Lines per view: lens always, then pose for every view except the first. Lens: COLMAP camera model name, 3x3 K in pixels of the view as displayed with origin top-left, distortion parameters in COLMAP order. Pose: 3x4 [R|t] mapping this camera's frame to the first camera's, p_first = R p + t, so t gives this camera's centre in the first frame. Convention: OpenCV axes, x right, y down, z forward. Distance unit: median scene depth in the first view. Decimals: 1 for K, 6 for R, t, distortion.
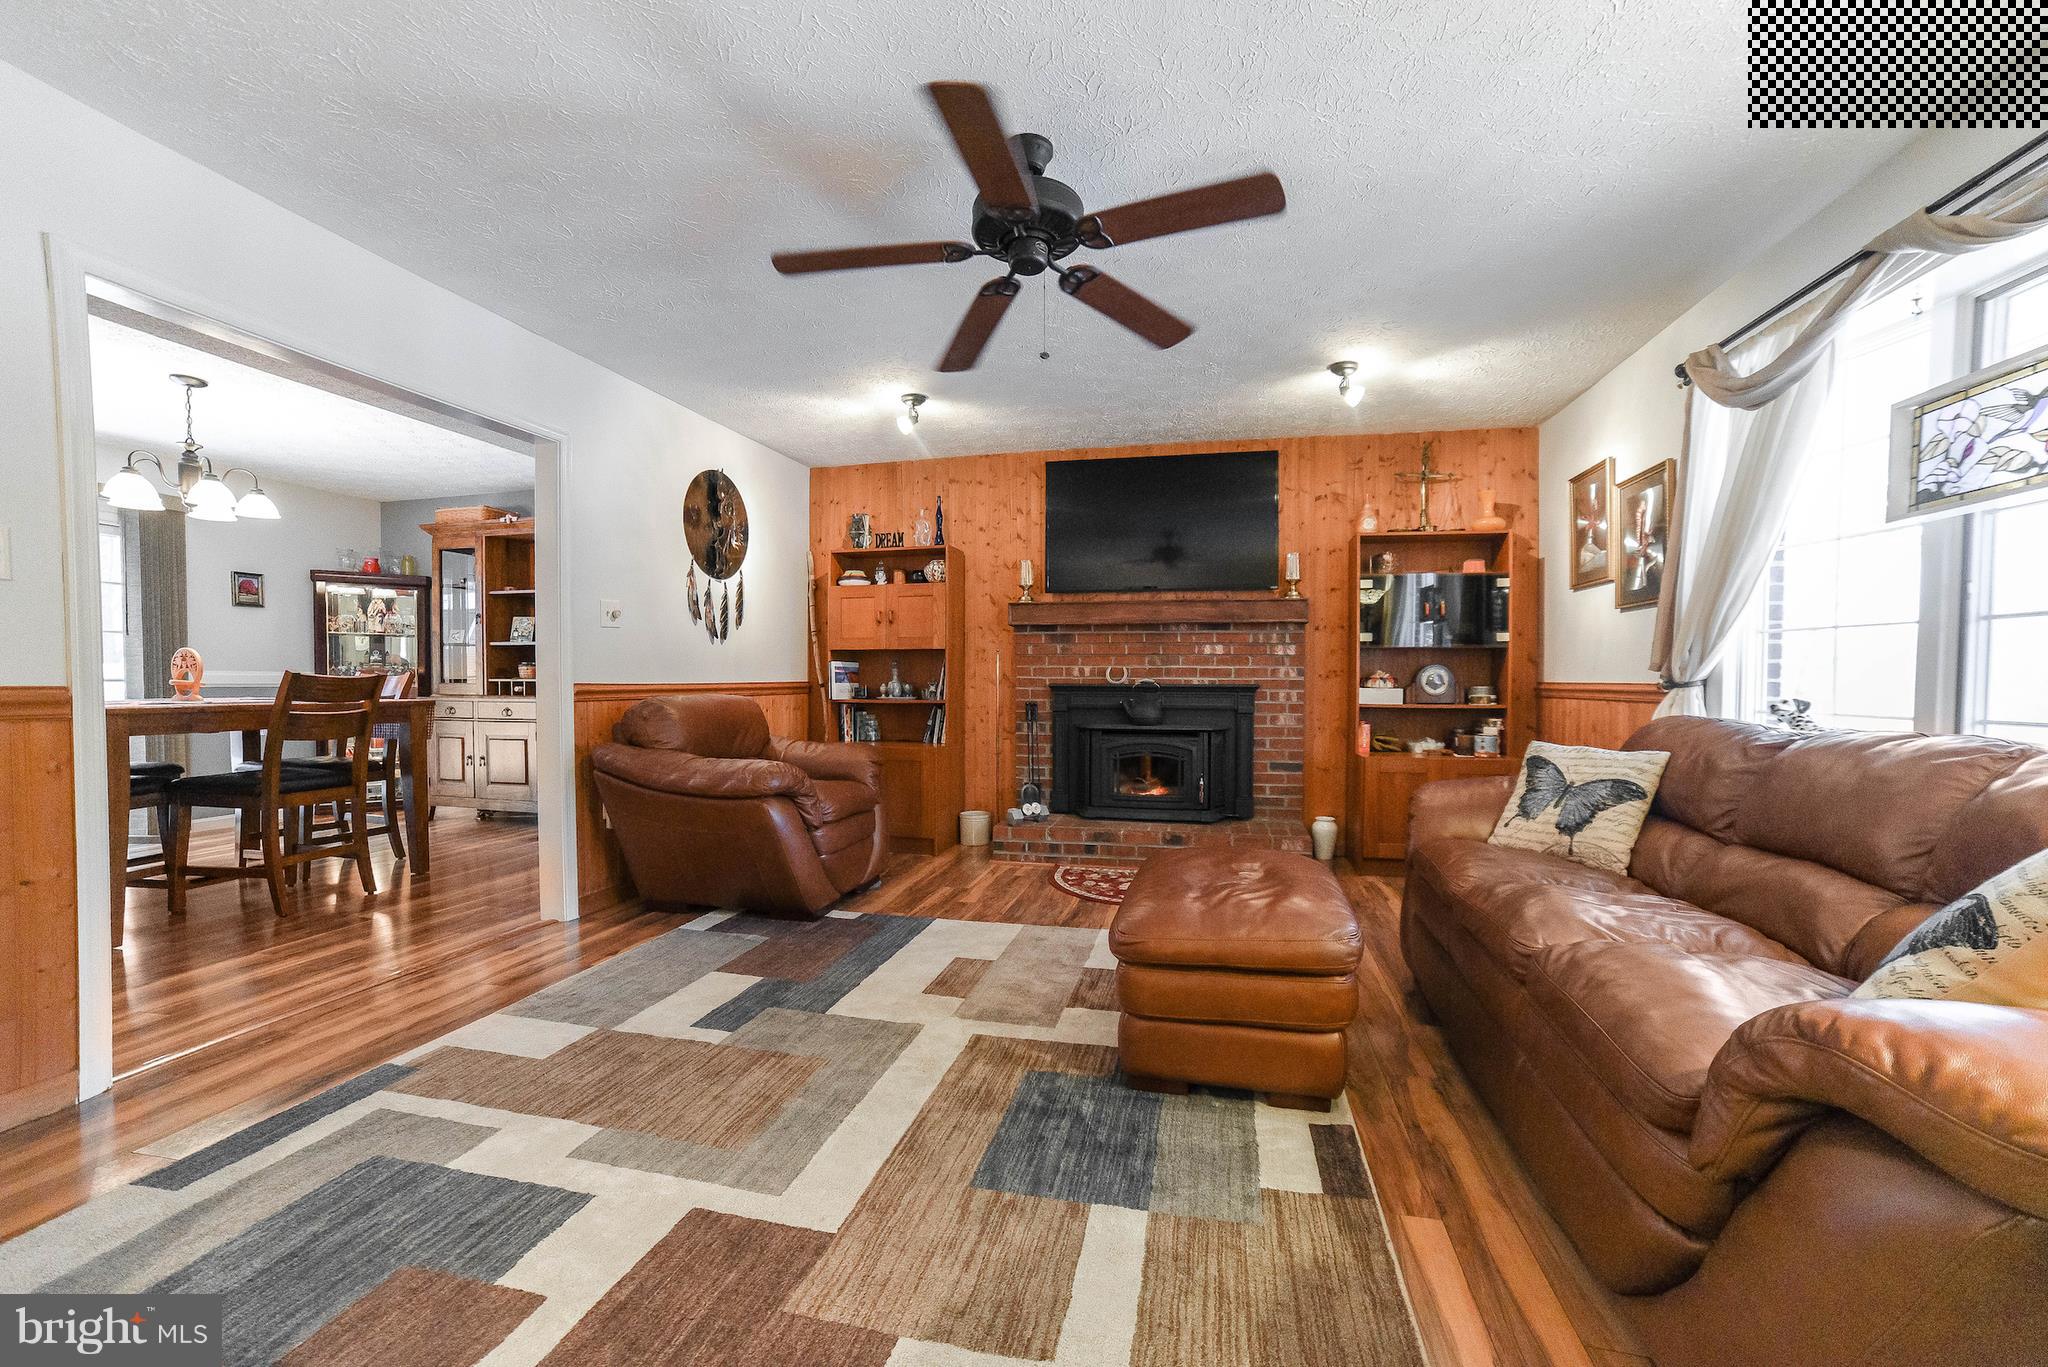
lens RADIAL K [[830.2, 0, 1035.1], [0, 830.2, 703.0], [0, 0, 1]] dist [-0.078055, 0.036042]
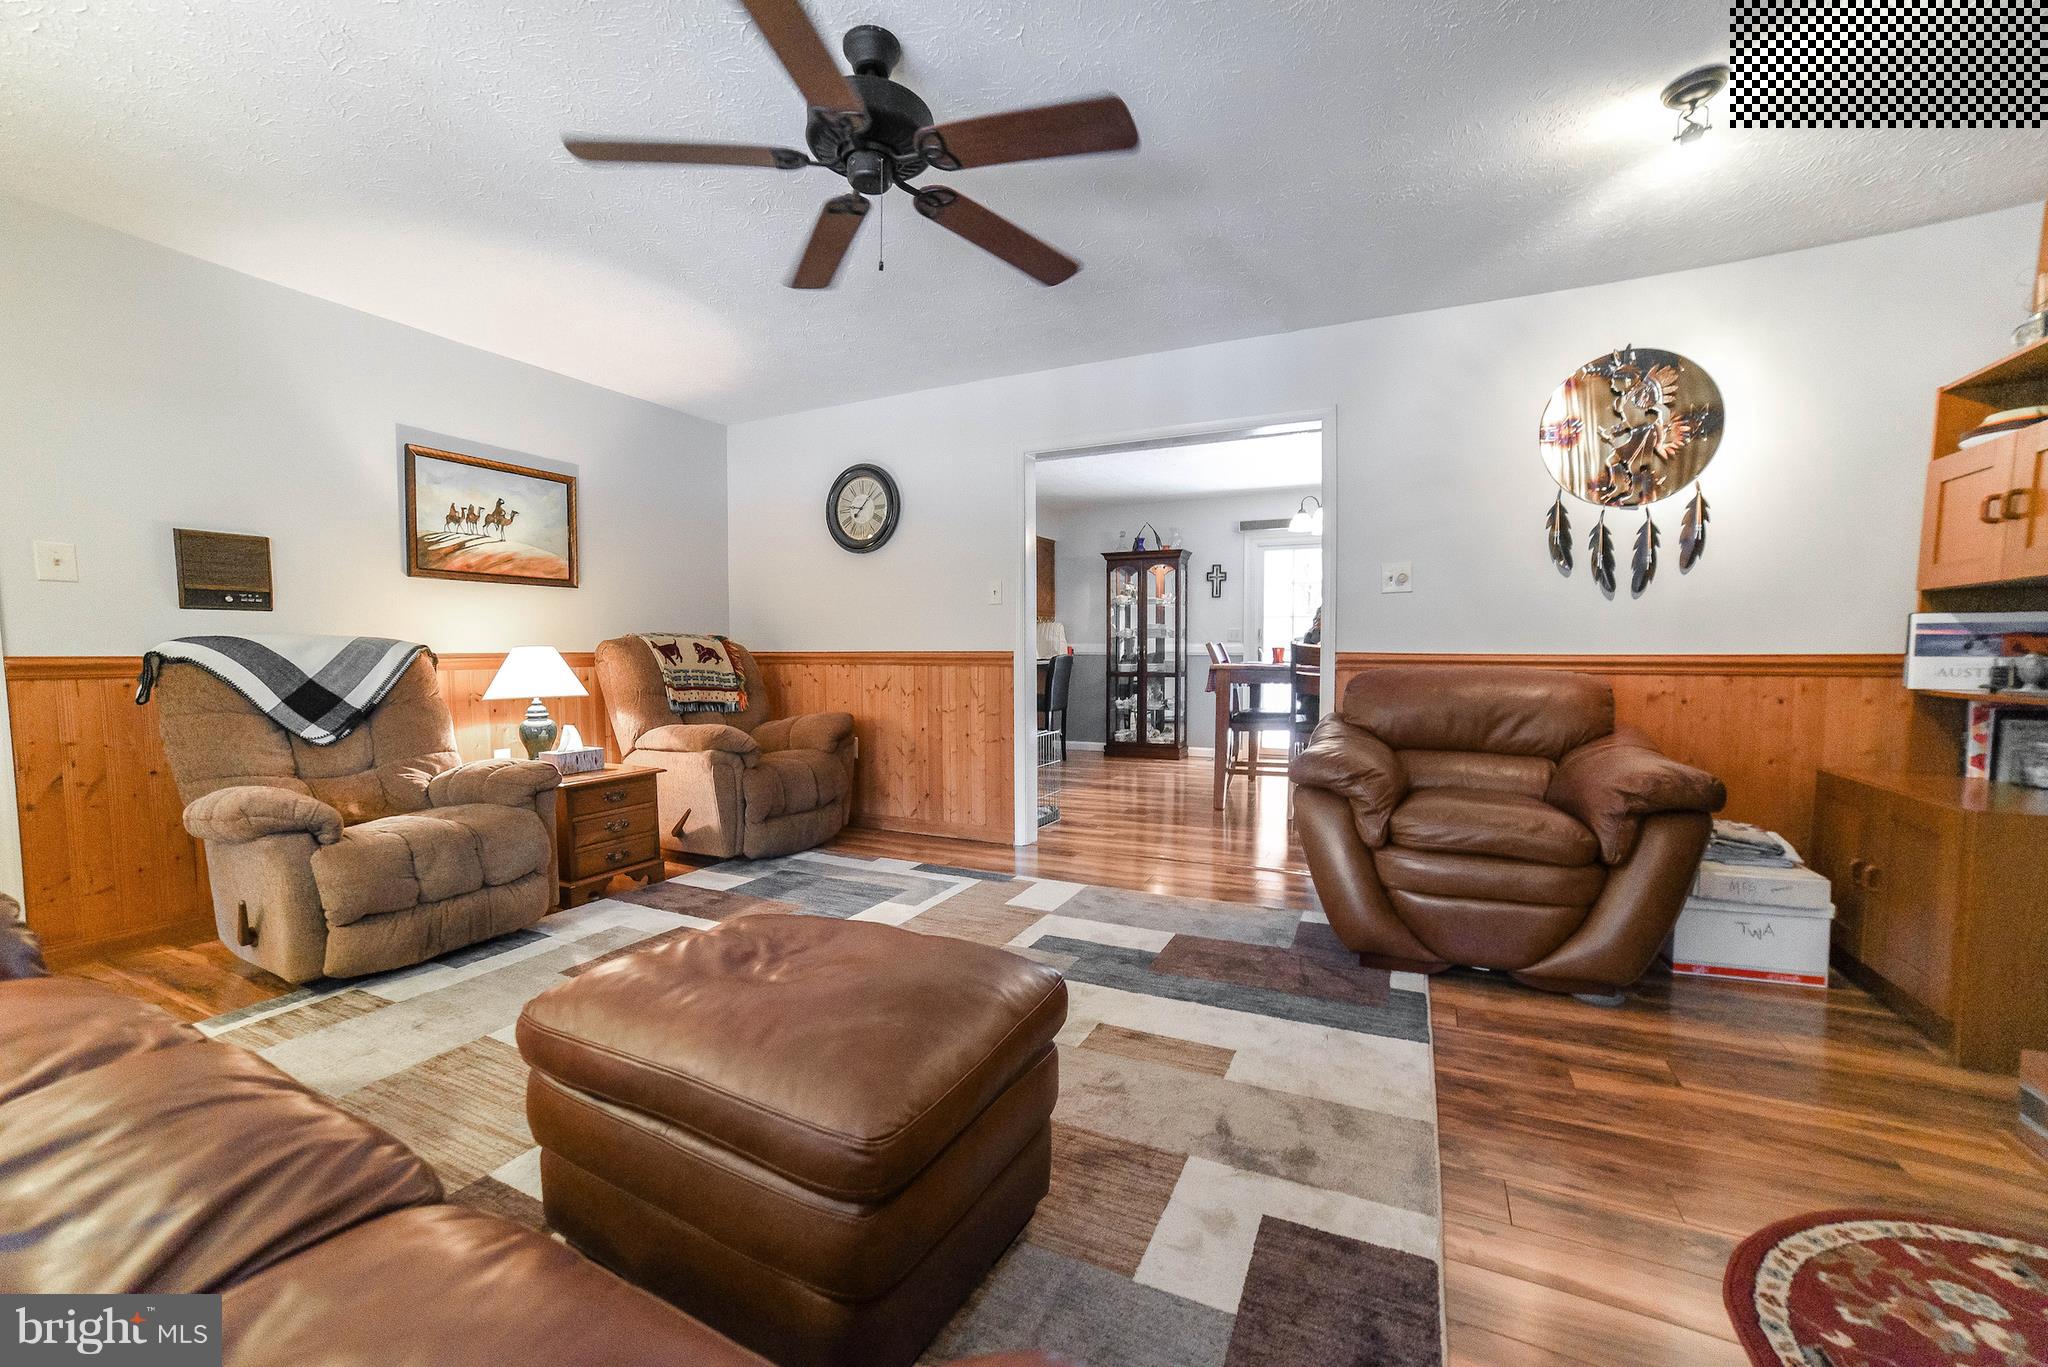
lens RADIAL K [[830.2, 0, 1035.1], [0, 830.2, 703.0], [0, 0, 1]] dist [-0.078055, 0.036042]
pose [[-0.227796, 0.062749, -0.971685, 0.388492], [-0.029138, 0.997035, 0.071217, -0.016824], [0.973273, 0.044536, -0.225292, 0.644051]]
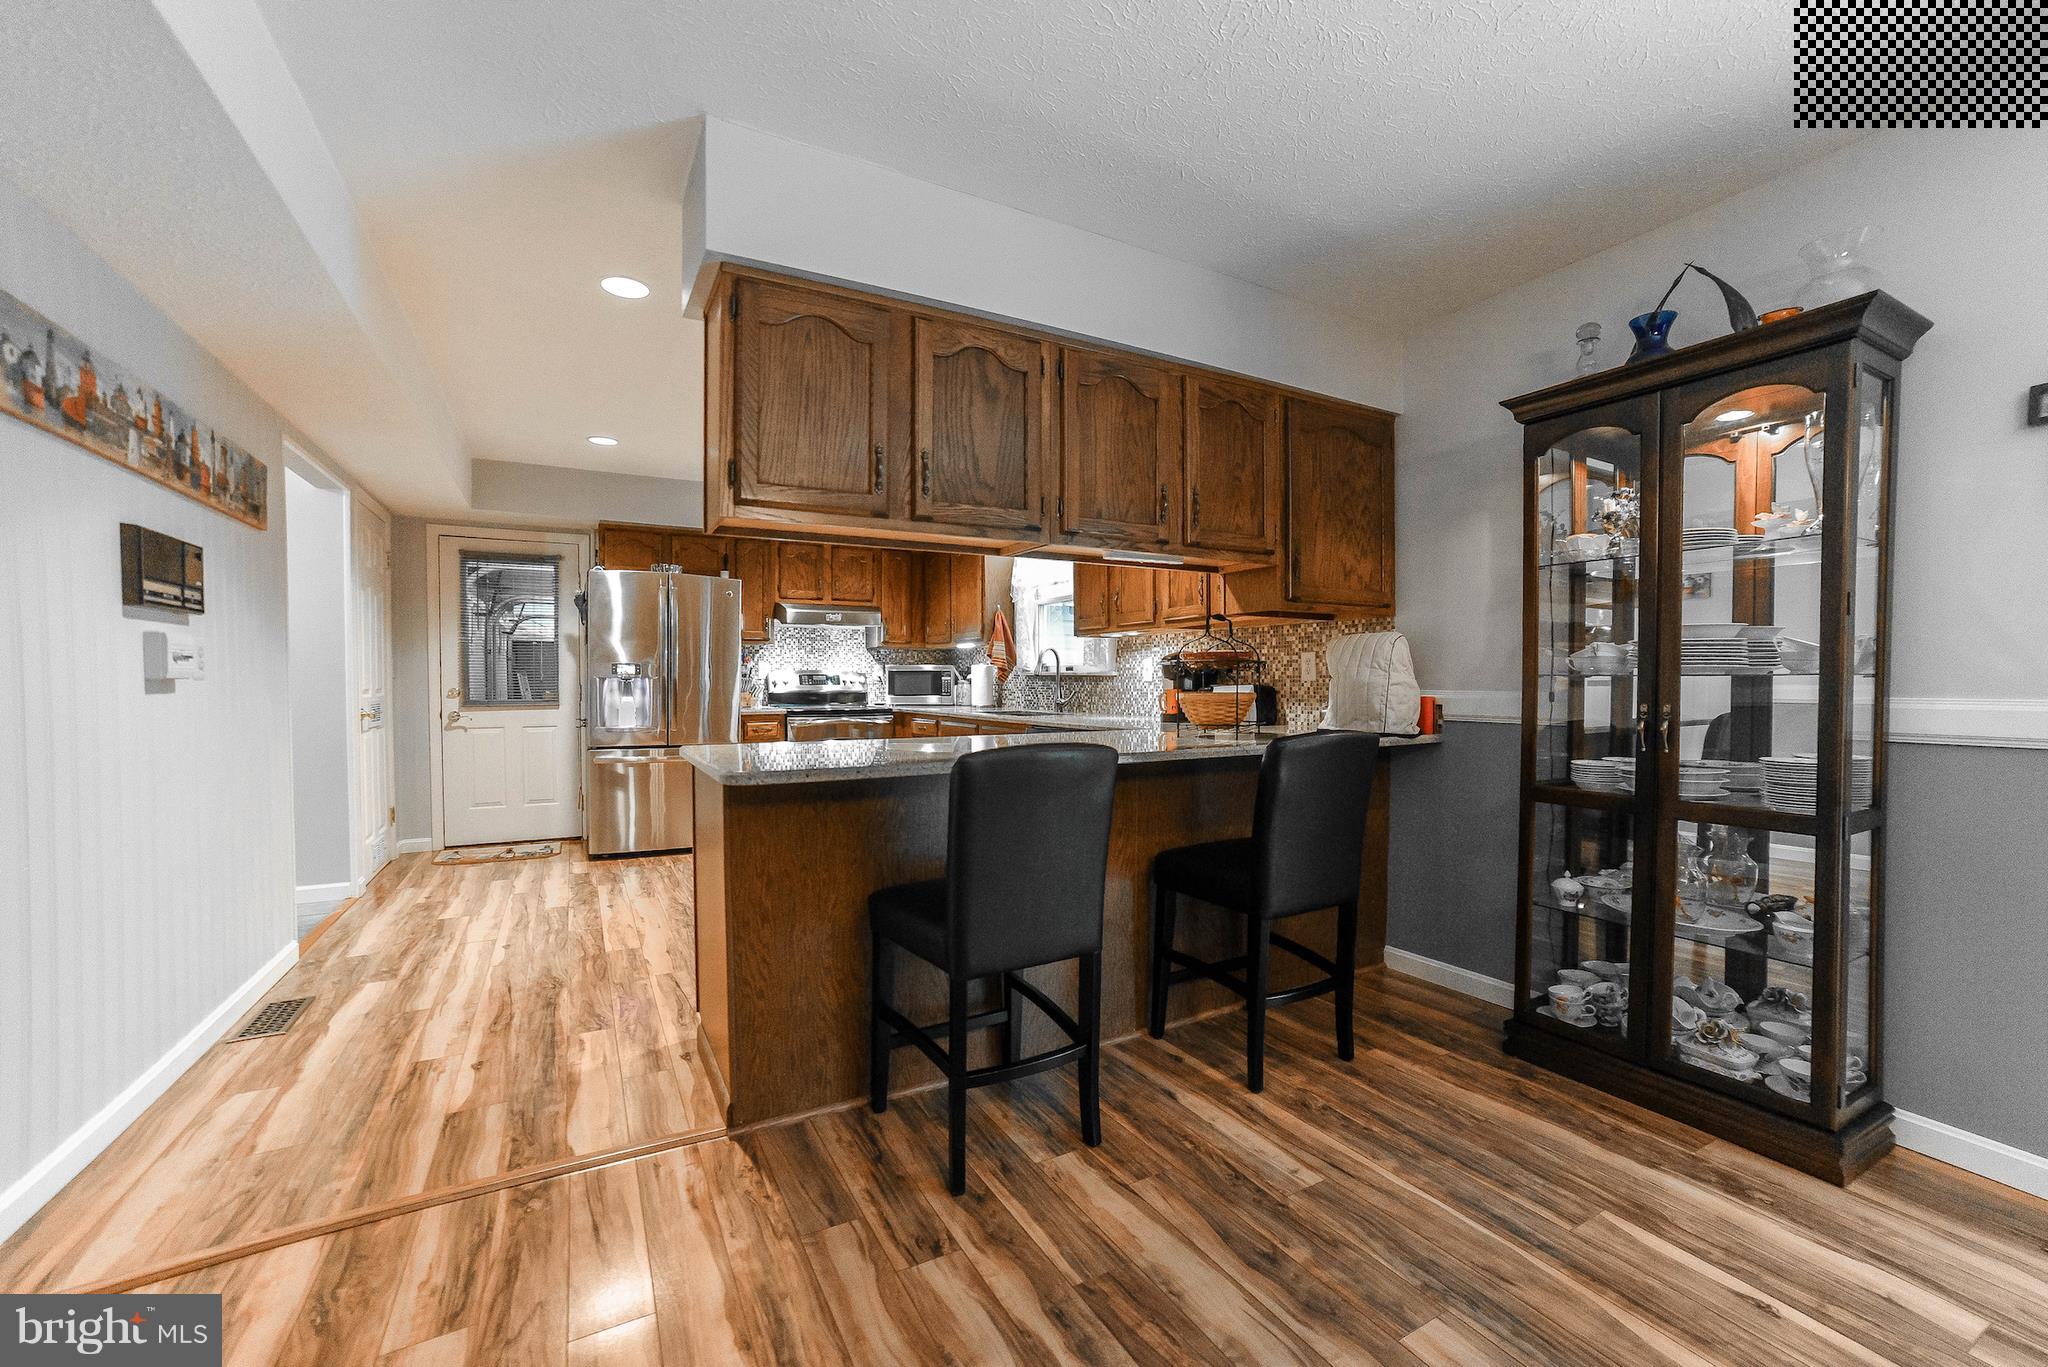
lens RADIAL K [[830.2, 0, 1035.1], [0, 830.2, 703.0], [0, 0, 1]] dist [-0.078055, 0.036042]
pose [[-0.738300, 0.014964, -0.674307, -0.682109], [-0.023620, 0.998567, 0.048022, -0.031398], [0.674059, 0.051382, -0.736888, 0.569530]]
